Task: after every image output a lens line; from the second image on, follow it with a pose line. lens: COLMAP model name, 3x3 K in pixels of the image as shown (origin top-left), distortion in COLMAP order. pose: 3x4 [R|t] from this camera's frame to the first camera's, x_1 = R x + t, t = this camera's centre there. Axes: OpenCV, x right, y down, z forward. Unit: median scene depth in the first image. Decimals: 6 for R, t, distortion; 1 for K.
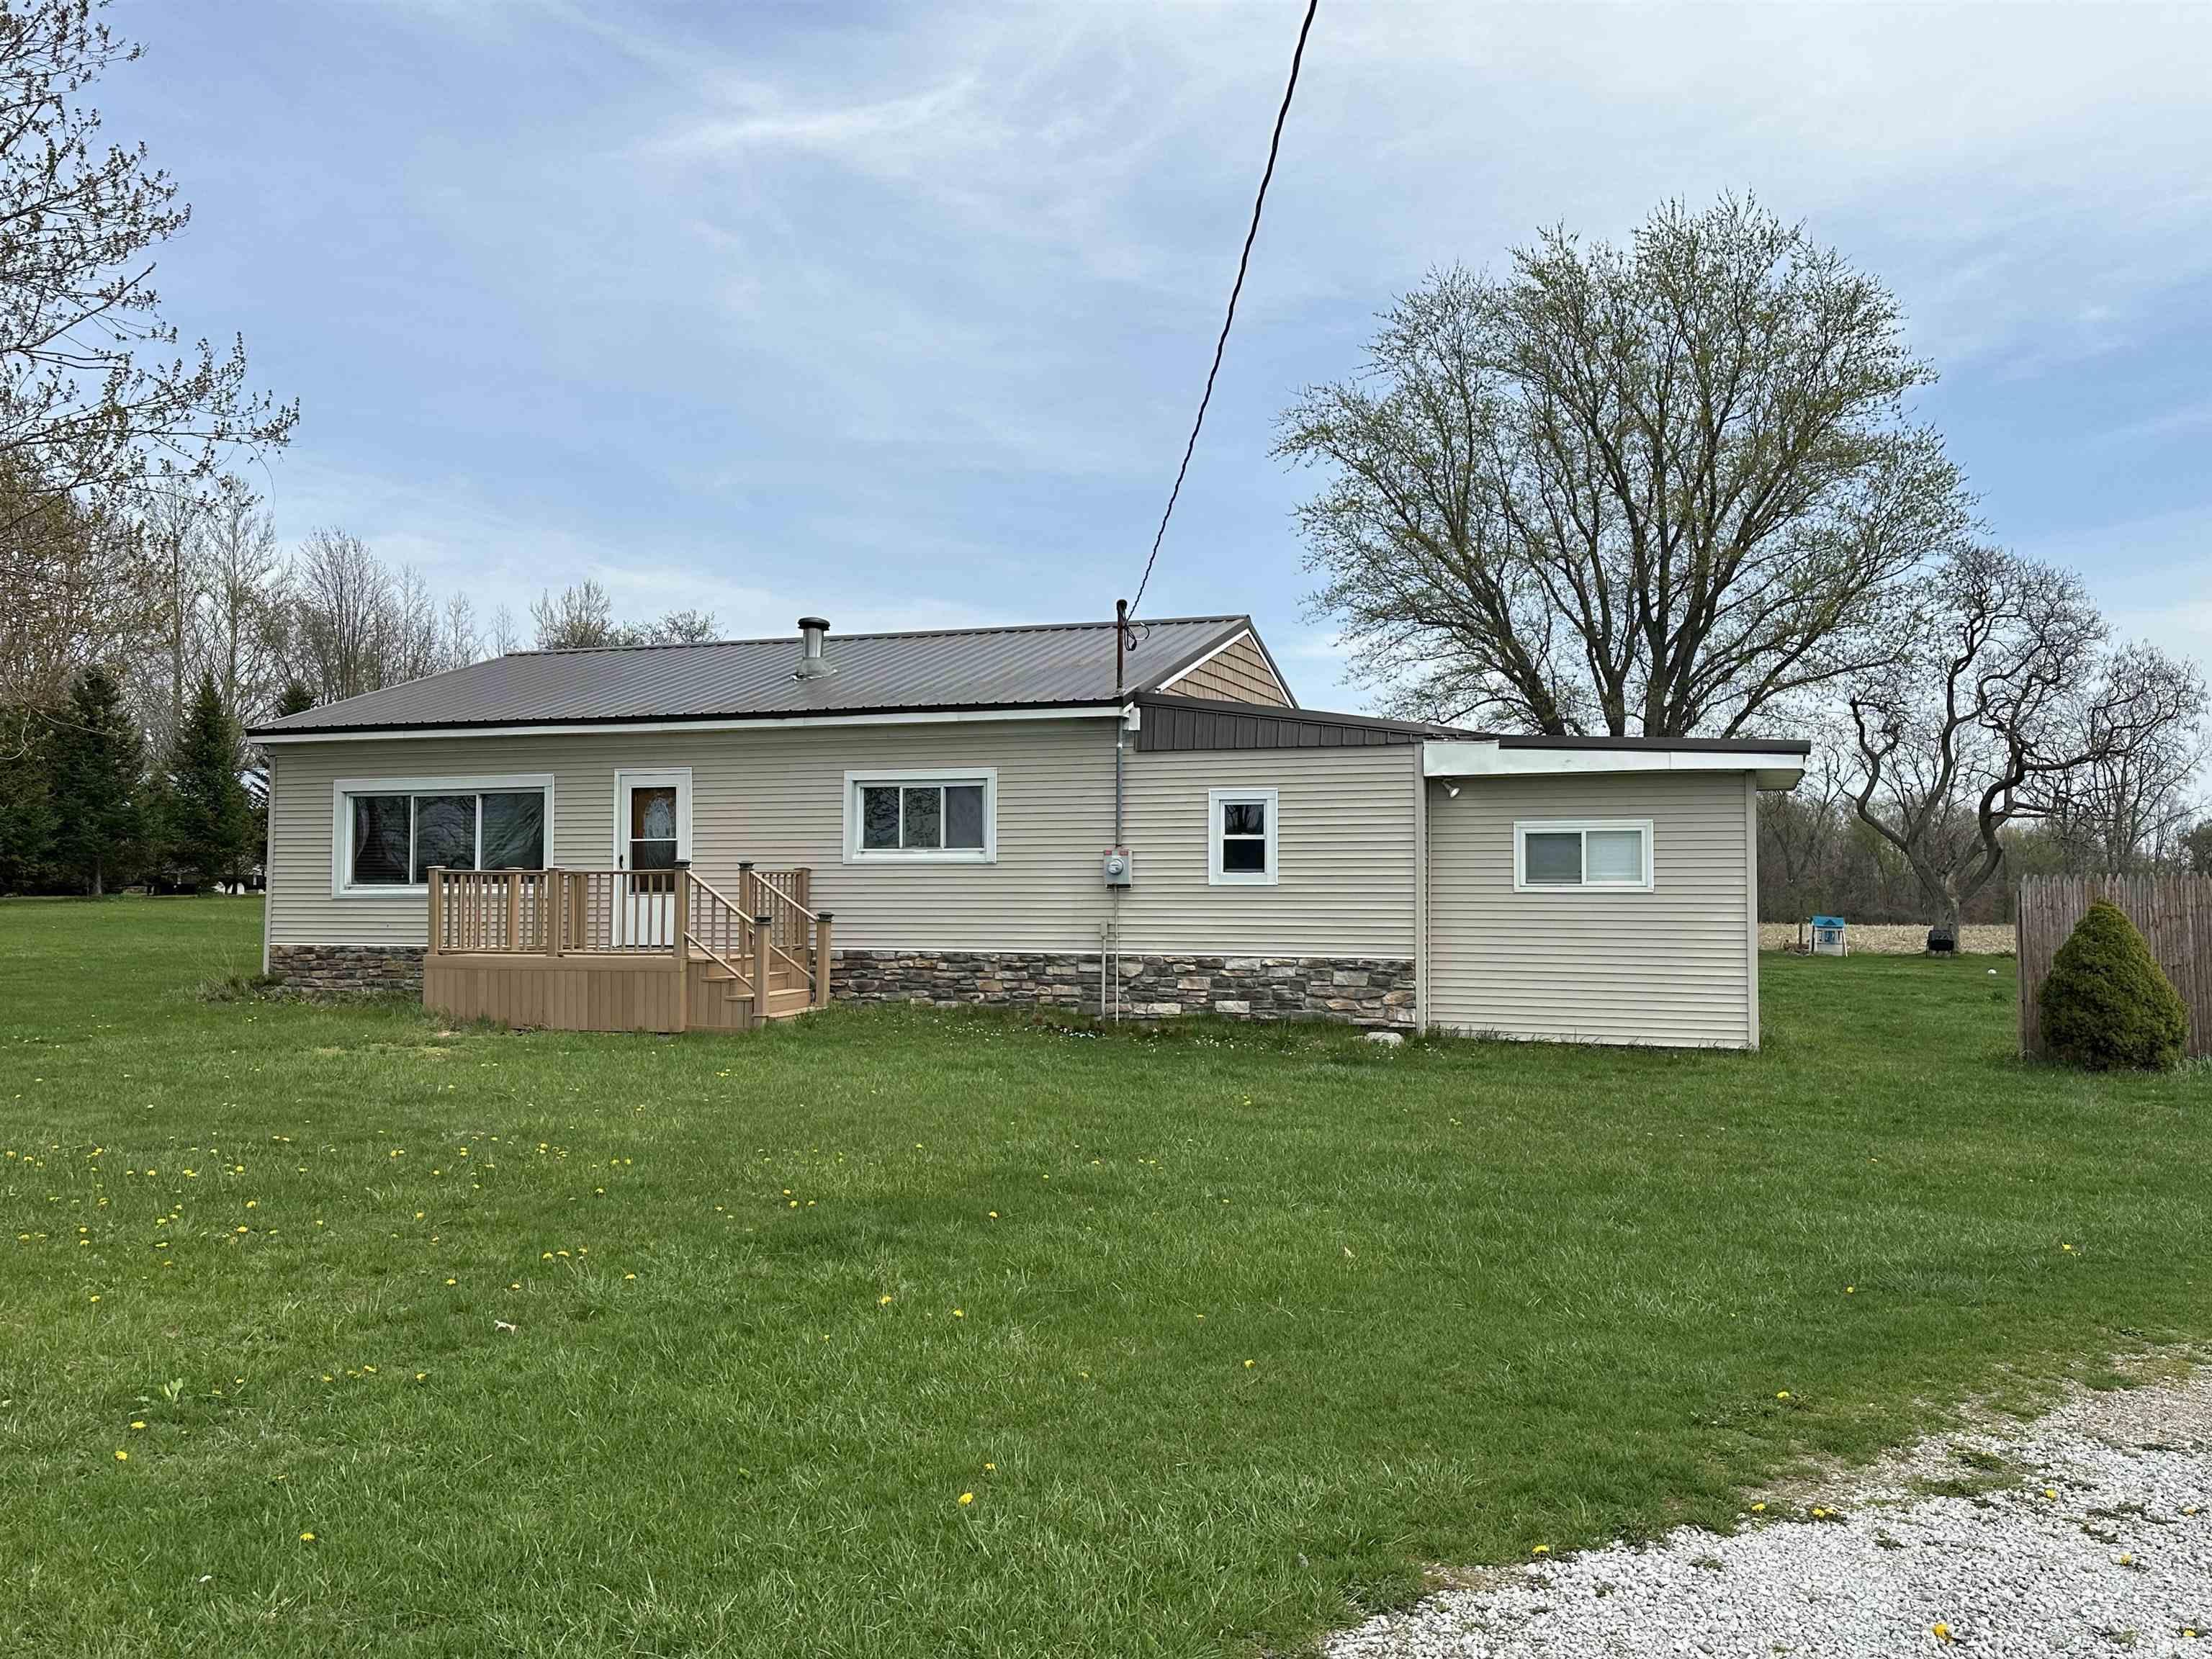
lens RADIAL K [[1805.7, 0, 1106.0], [0, 1805.7, 829.5], [0, 0, 1]] dist [0.004071, -0.003168]
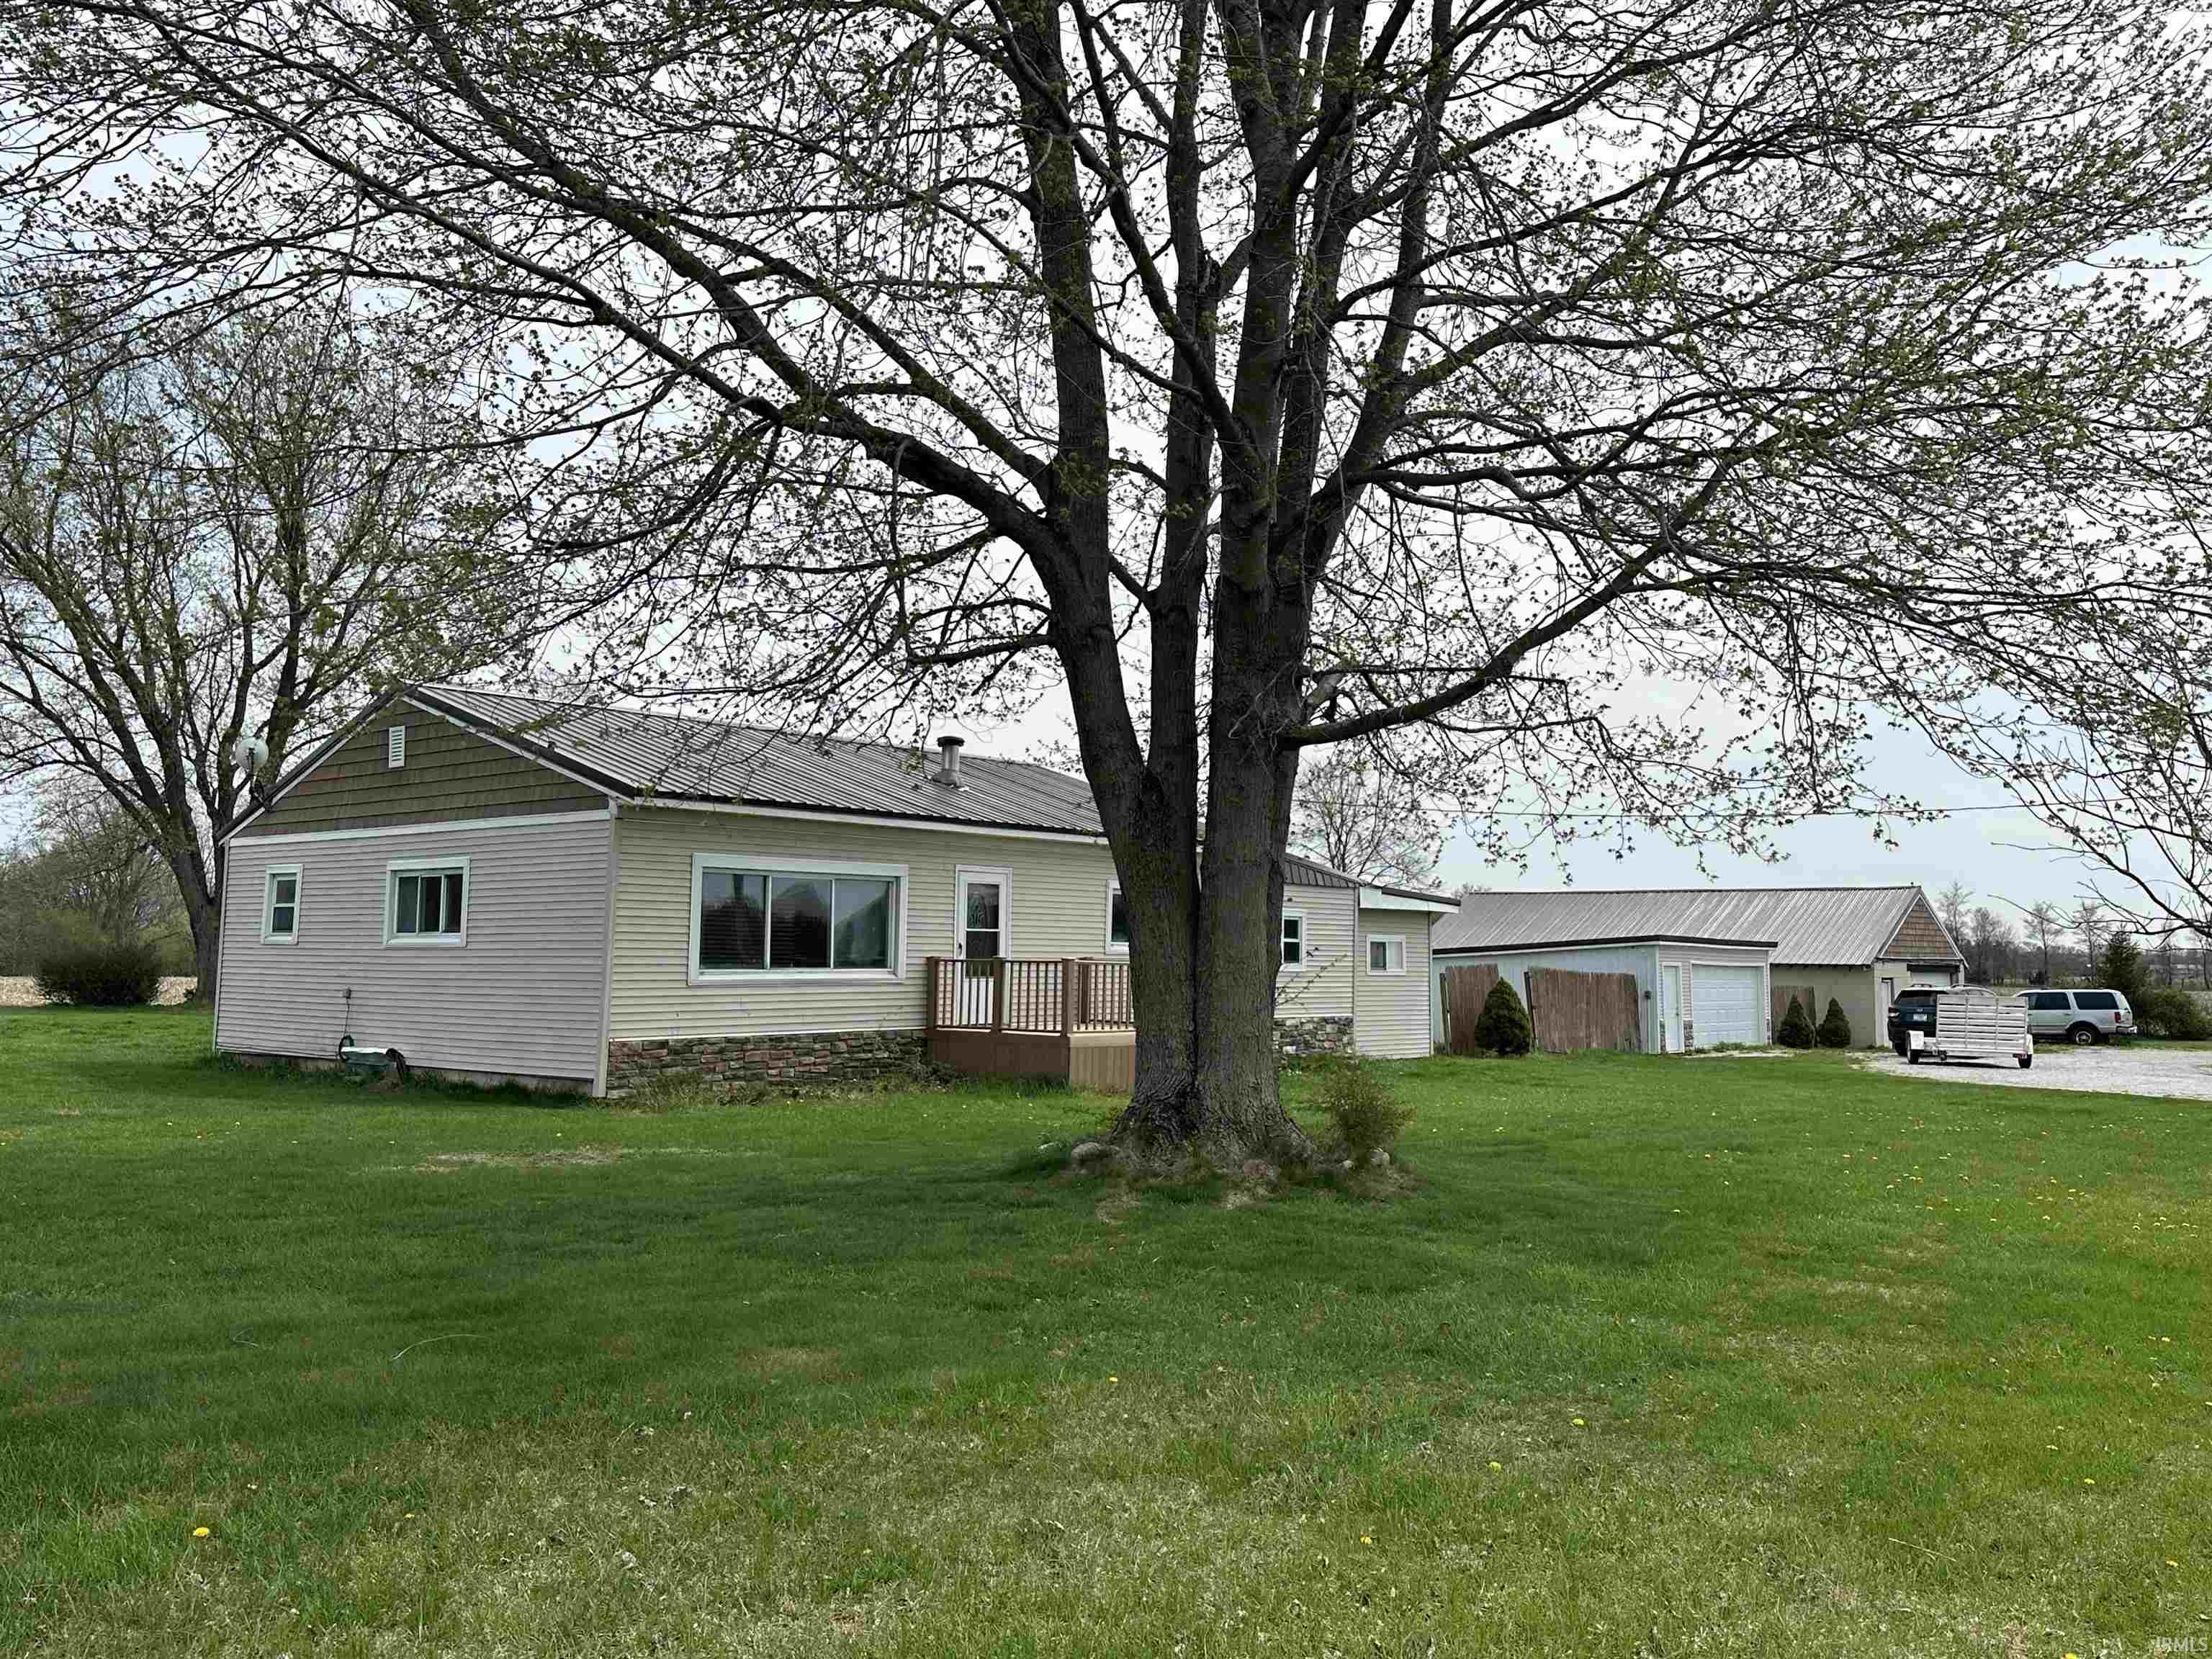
lens RADIAL K [[1829.8, 0, 1063.3], [0, 1829.8, 775.9], [0, 0, 1]] dist [0.088892, -0.000049]
pose [[0.342964, 0.102729, 0.933714, -1.235060], [-0.028294, 0.994681, -0.099044, 0.021090], [-0.938922, 0.007550, 0.344046, 0.525561]]
